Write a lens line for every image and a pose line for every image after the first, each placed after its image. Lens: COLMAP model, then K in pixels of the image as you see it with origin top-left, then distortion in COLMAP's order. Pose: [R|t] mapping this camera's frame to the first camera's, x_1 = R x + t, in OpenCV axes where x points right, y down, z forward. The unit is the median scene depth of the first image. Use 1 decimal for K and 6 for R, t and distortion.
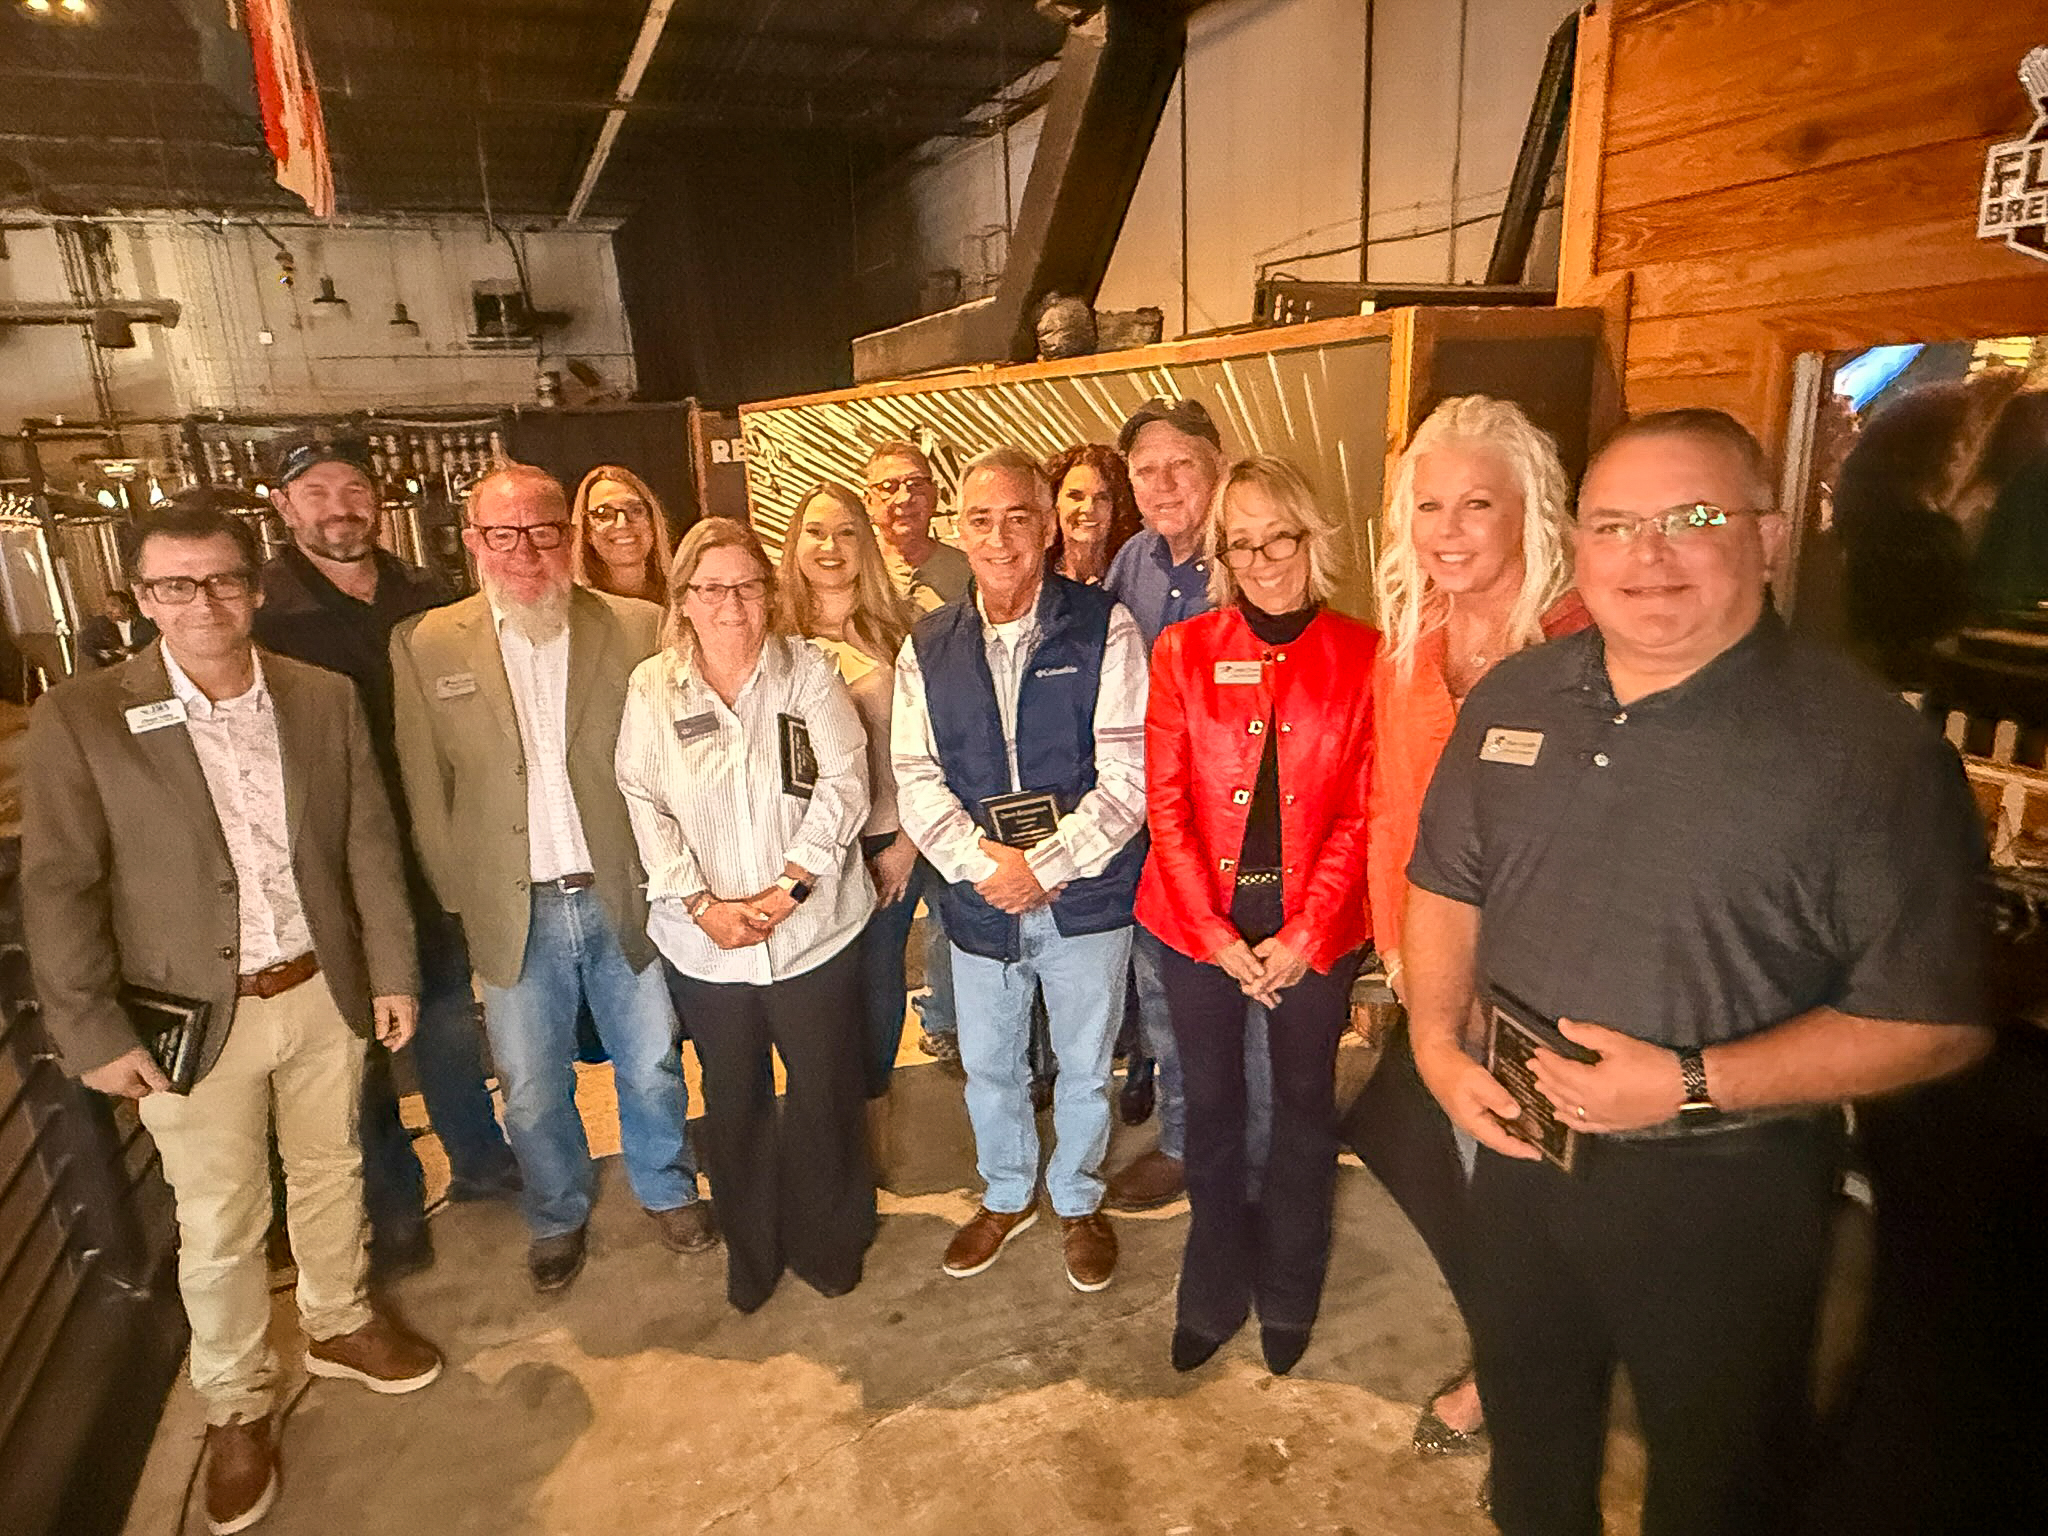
lens RADIAL K [[1221.9, 0, 1026.7], [0, 1221.9, 756.9], [0, 0, 1]] dist [-0.011591, 0.007474]
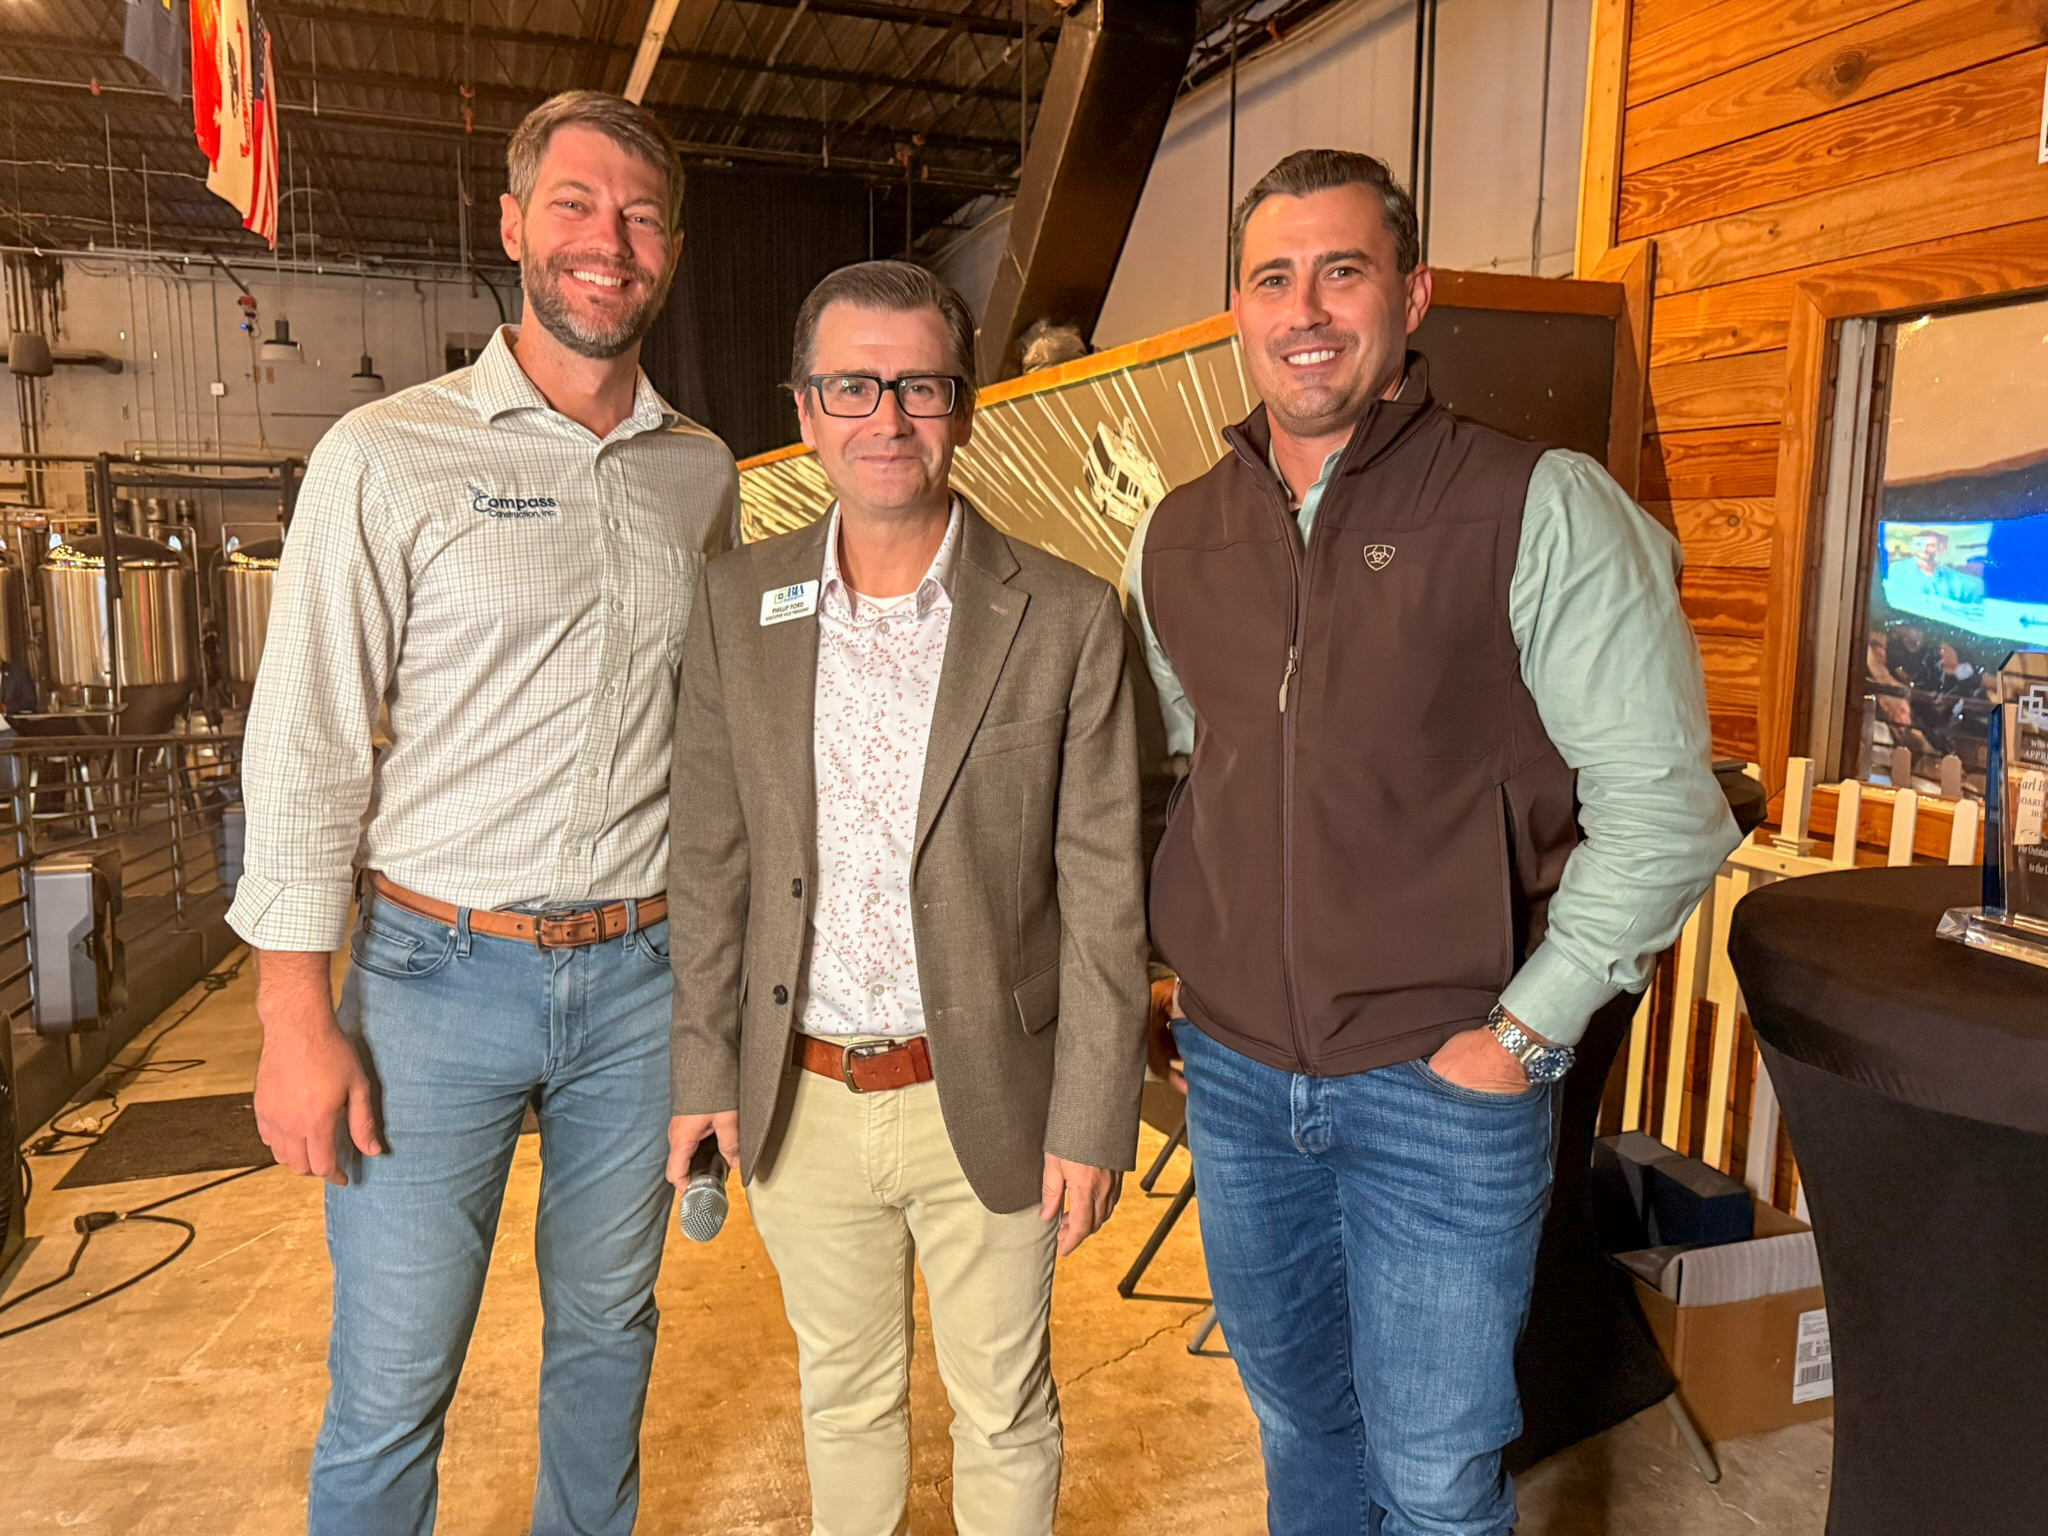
lens RADIAL K [[1433.5, 0, 1023.4], [0, 1433.5, 756.7], [0, 0, 1]] dist [0.021751, -0.023724]
pose [[0.997572, 0.053544, -0.044521, 0.063750], [-0.058701, 0.990546, -0.123986, 0.047857], [0.037462, 0.126299, 0.991285, 0.026857]]
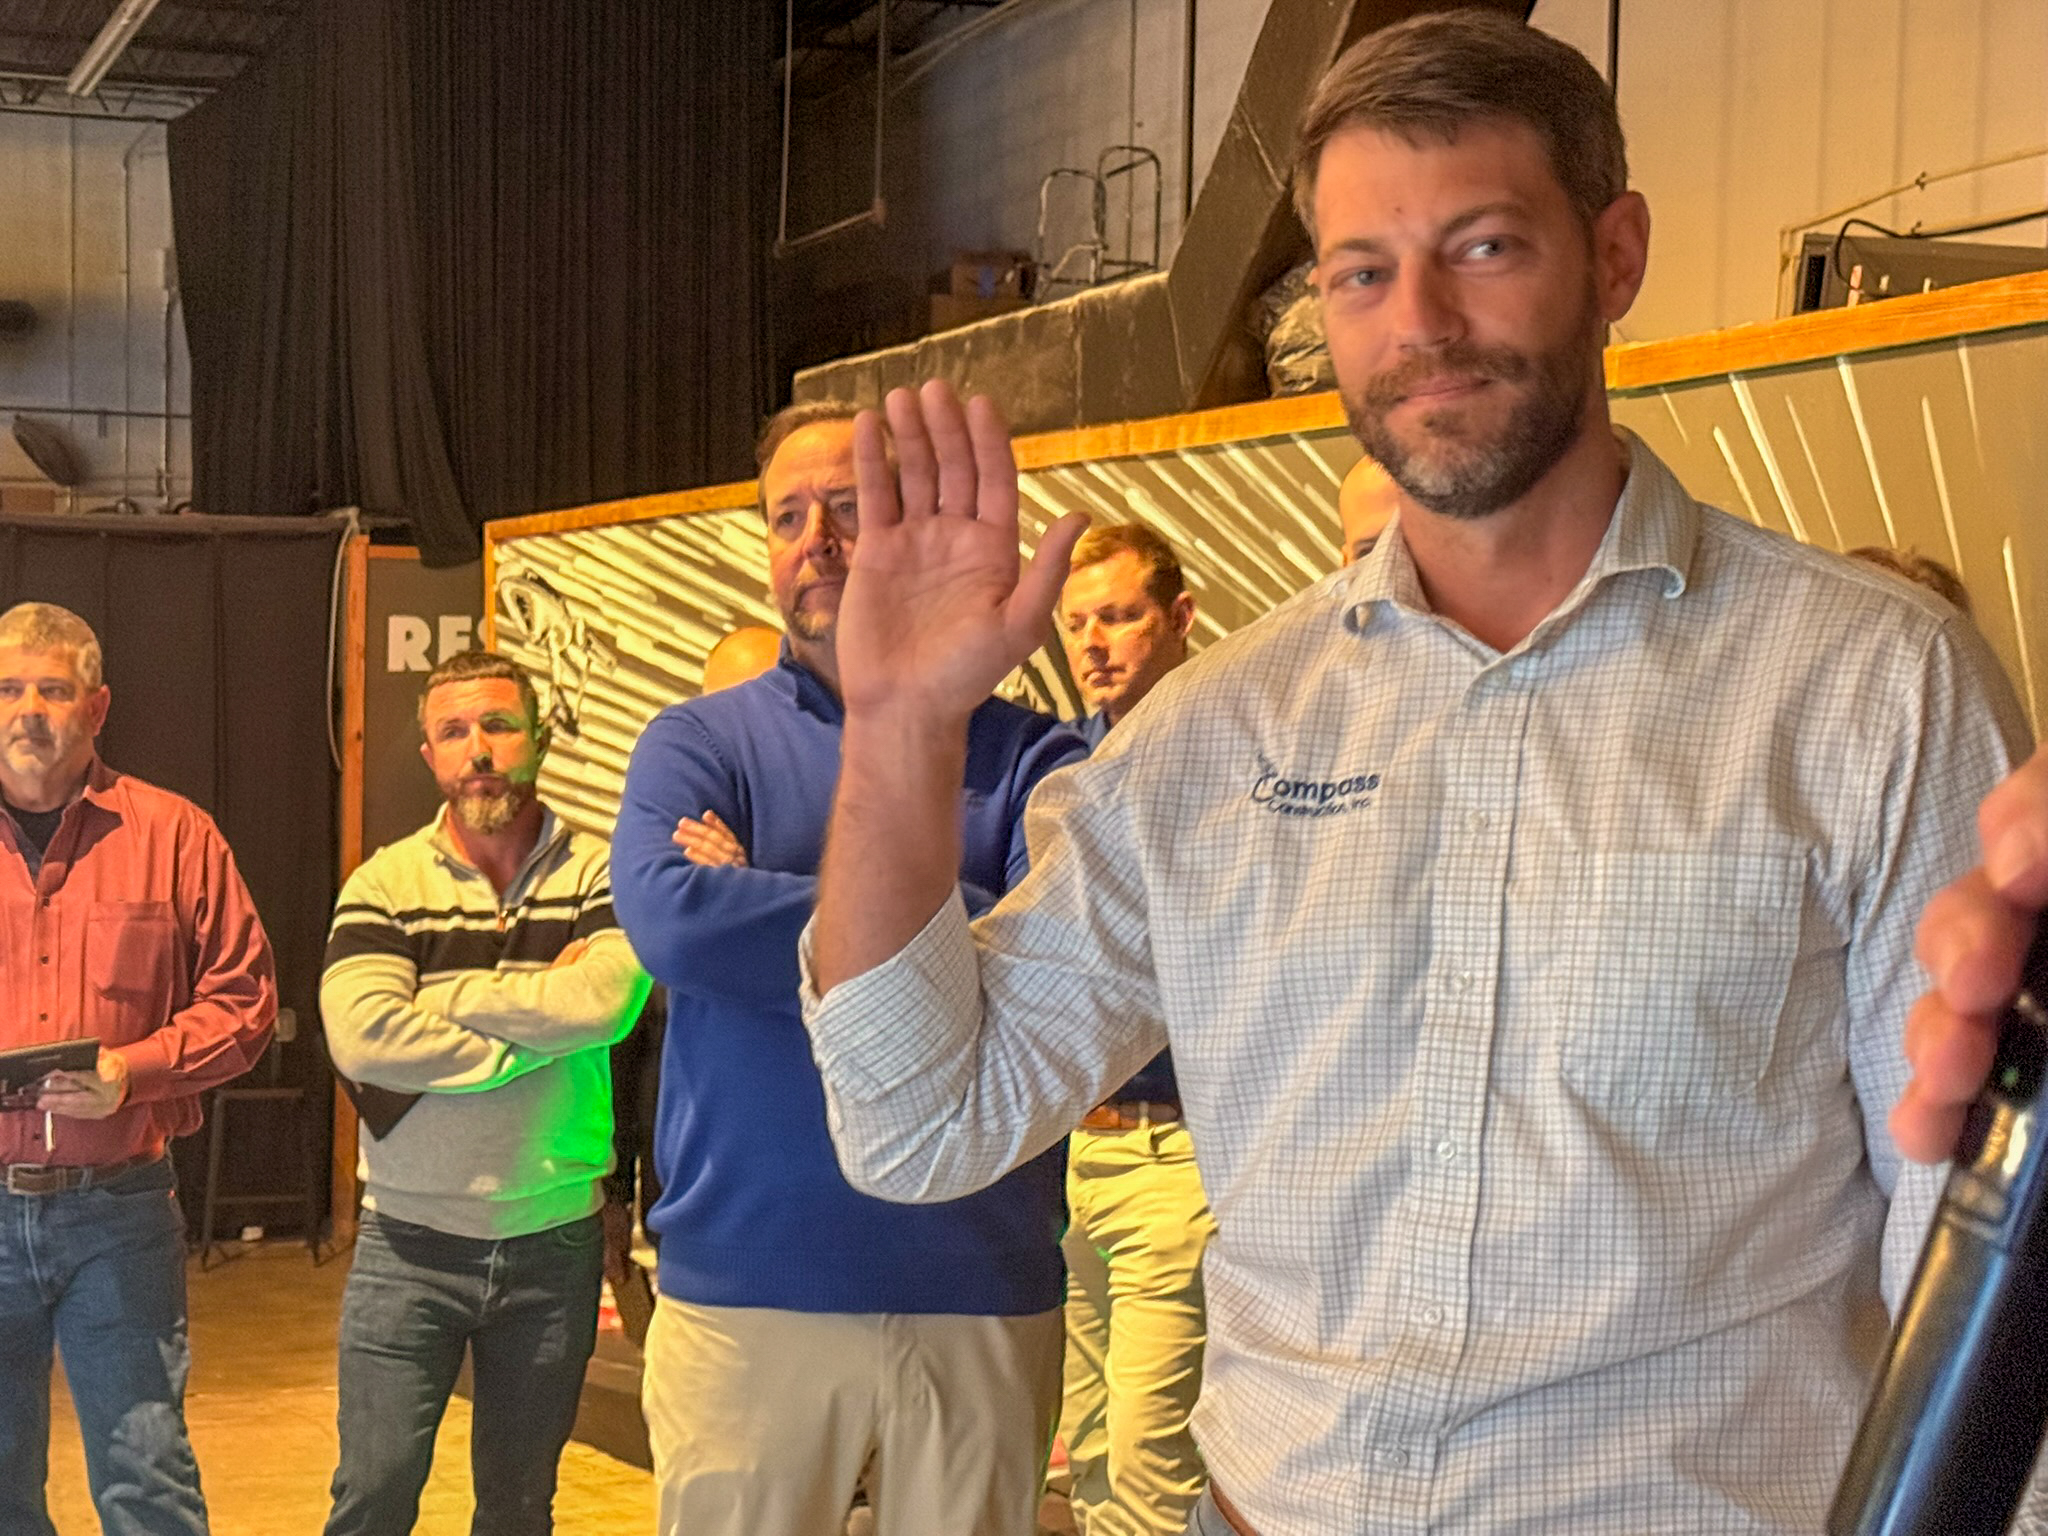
lens RADIAL K [[3373.2, 0, 973.9], [0, 3373.2, 778.0], [0, 0, 1]] dist [0.111277, 0.000000]
pose [[0.997409, 0.056619, -0.044390, -0.030205], [-0.065499, 0.969877, -0.234624, 0.073550], [0.029769, 0.236924, 0.971072, -0.102773]]
